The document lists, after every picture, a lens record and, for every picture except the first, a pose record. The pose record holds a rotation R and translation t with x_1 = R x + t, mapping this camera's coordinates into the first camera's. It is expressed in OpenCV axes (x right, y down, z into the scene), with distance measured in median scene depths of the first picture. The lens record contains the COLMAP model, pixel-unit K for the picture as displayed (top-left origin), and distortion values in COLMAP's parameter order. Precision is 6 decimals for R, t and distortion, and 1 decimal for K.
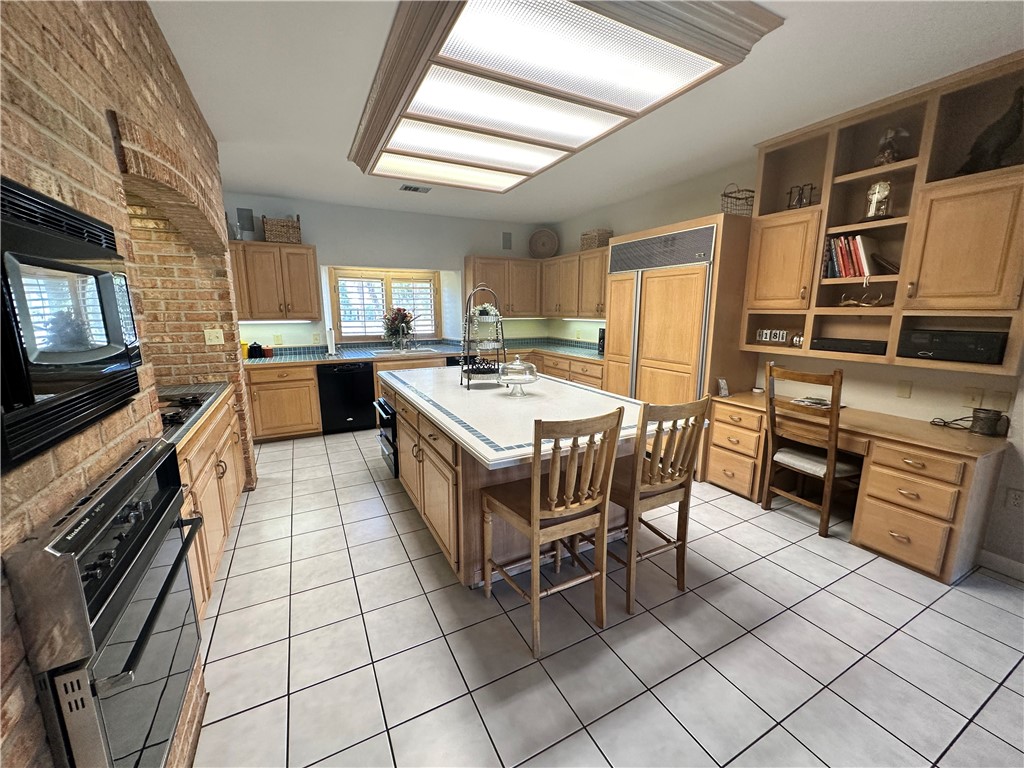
lens RADIAL K [[407.5, 0, 515.7], [0, 407.5, 382.6], [0, 0, 1]] dist [-0.000713, -0.000190]
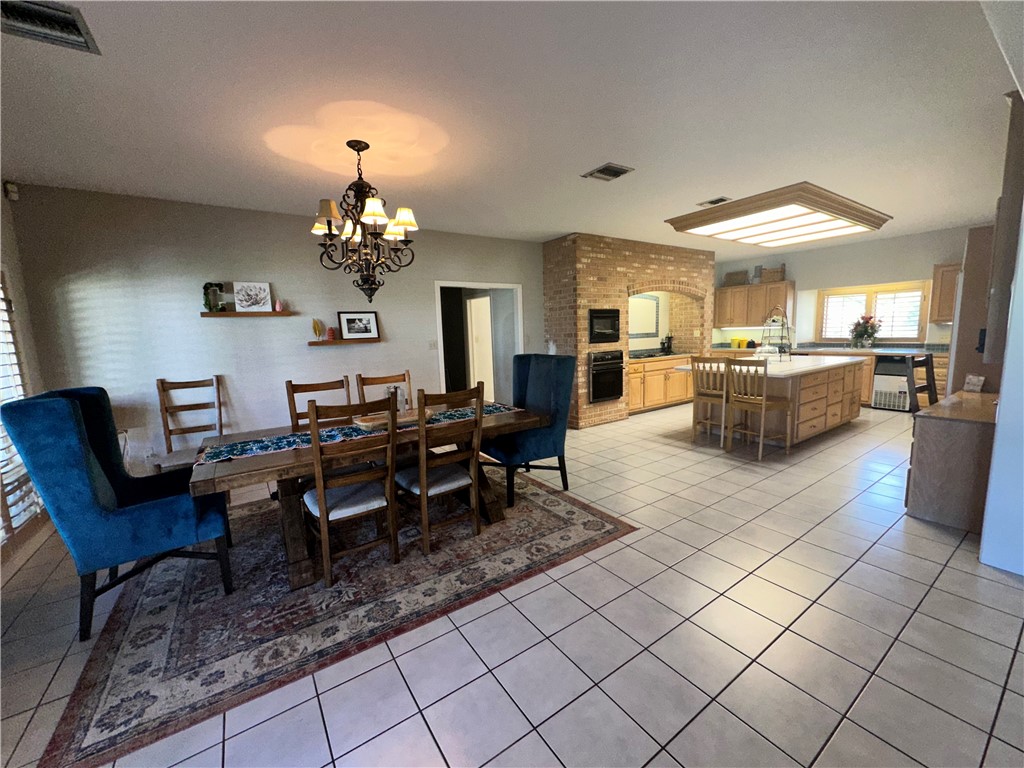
lens RADIAL K [[407.5, 0, 514.1], [0, 407.5, 383.0], [0, 0, 1]] dist [-0.000713, -0.000190]
pose [[0.120061, 0.124517, -0.984927, 1.474985], [-0.146007, 0.983530, 0.106542, 0.073688], [0.981971, 0.131015, 0.136264, -0.347735]]
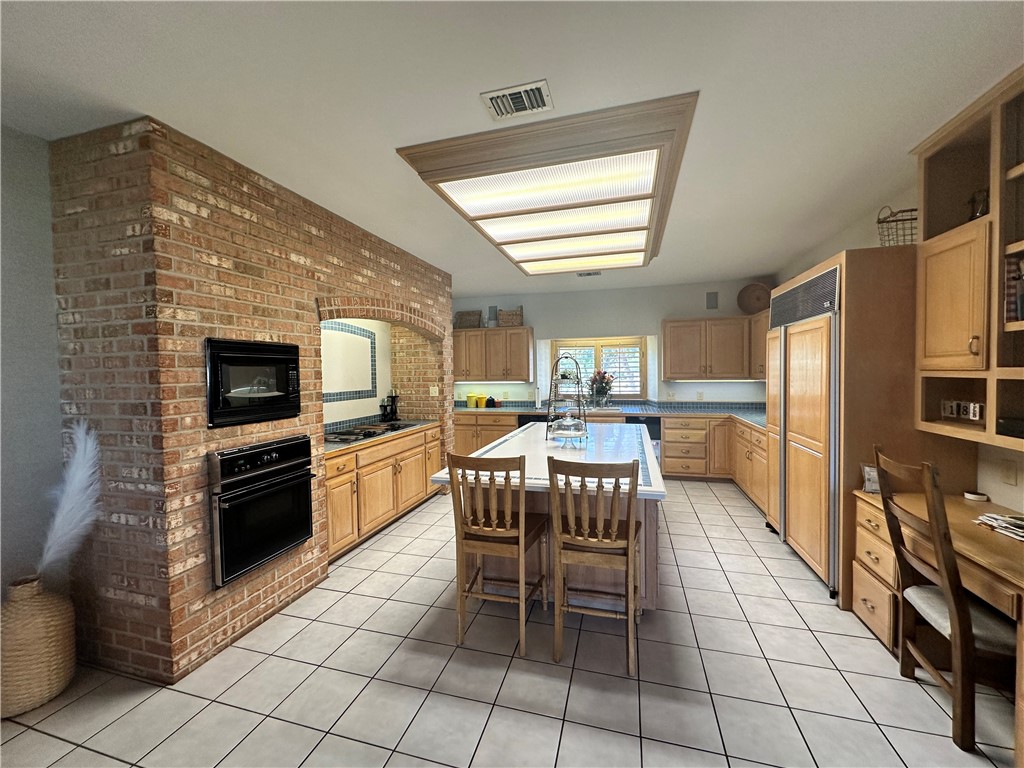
lens RADIAL K [[407.5, 0, 512.0], [0, 407.5, 383.5], [0, 0, 1]] dist [-0.000713, -0.000190]
pose [[0.726118, 0.010673, -0.687487, 0.560391], [-0.109171, 0.988985, -0.099951, -0.014294], [0.678847, 0.147630, 0.719285, 0.038502]]
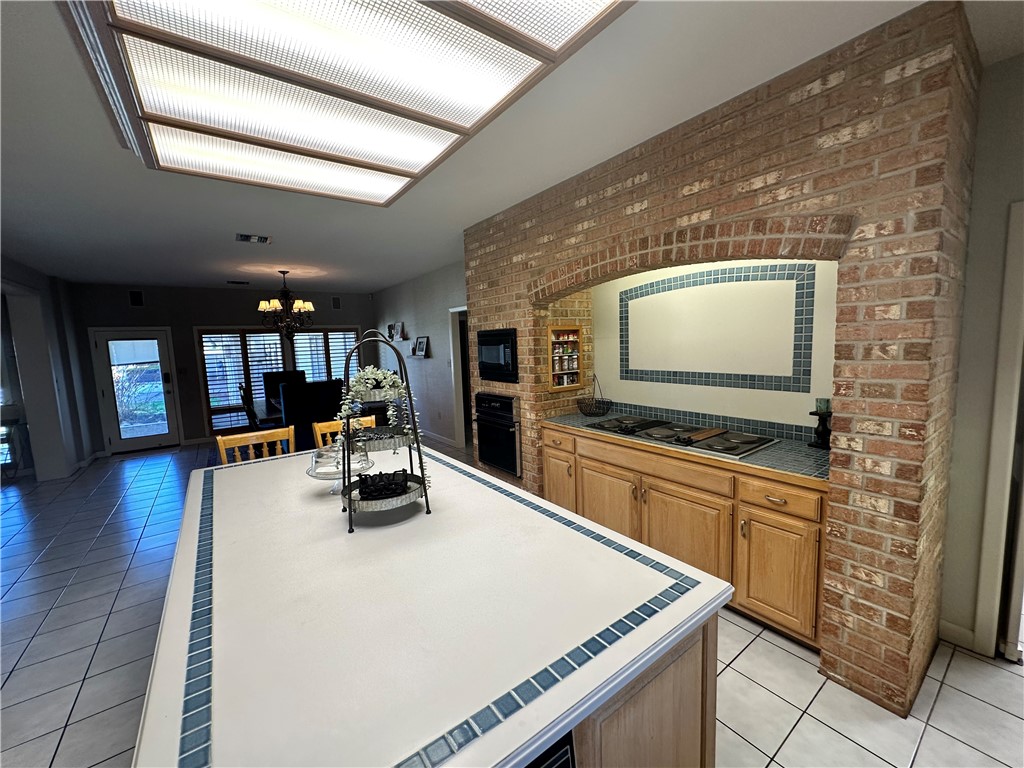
lens RADIAL K [[407.5, 0, 518.7], [0, 407.5, 383.1], [0, 0, 1]] dist [-0.000713, -0.000190]
pose [[-0.986425, 0.053514, -0.155248, -0.168281], [0.007928, 0.959827, 0.280479, -0.292106], [0.164021, 0.275441, -0.947222, 1.396942]]
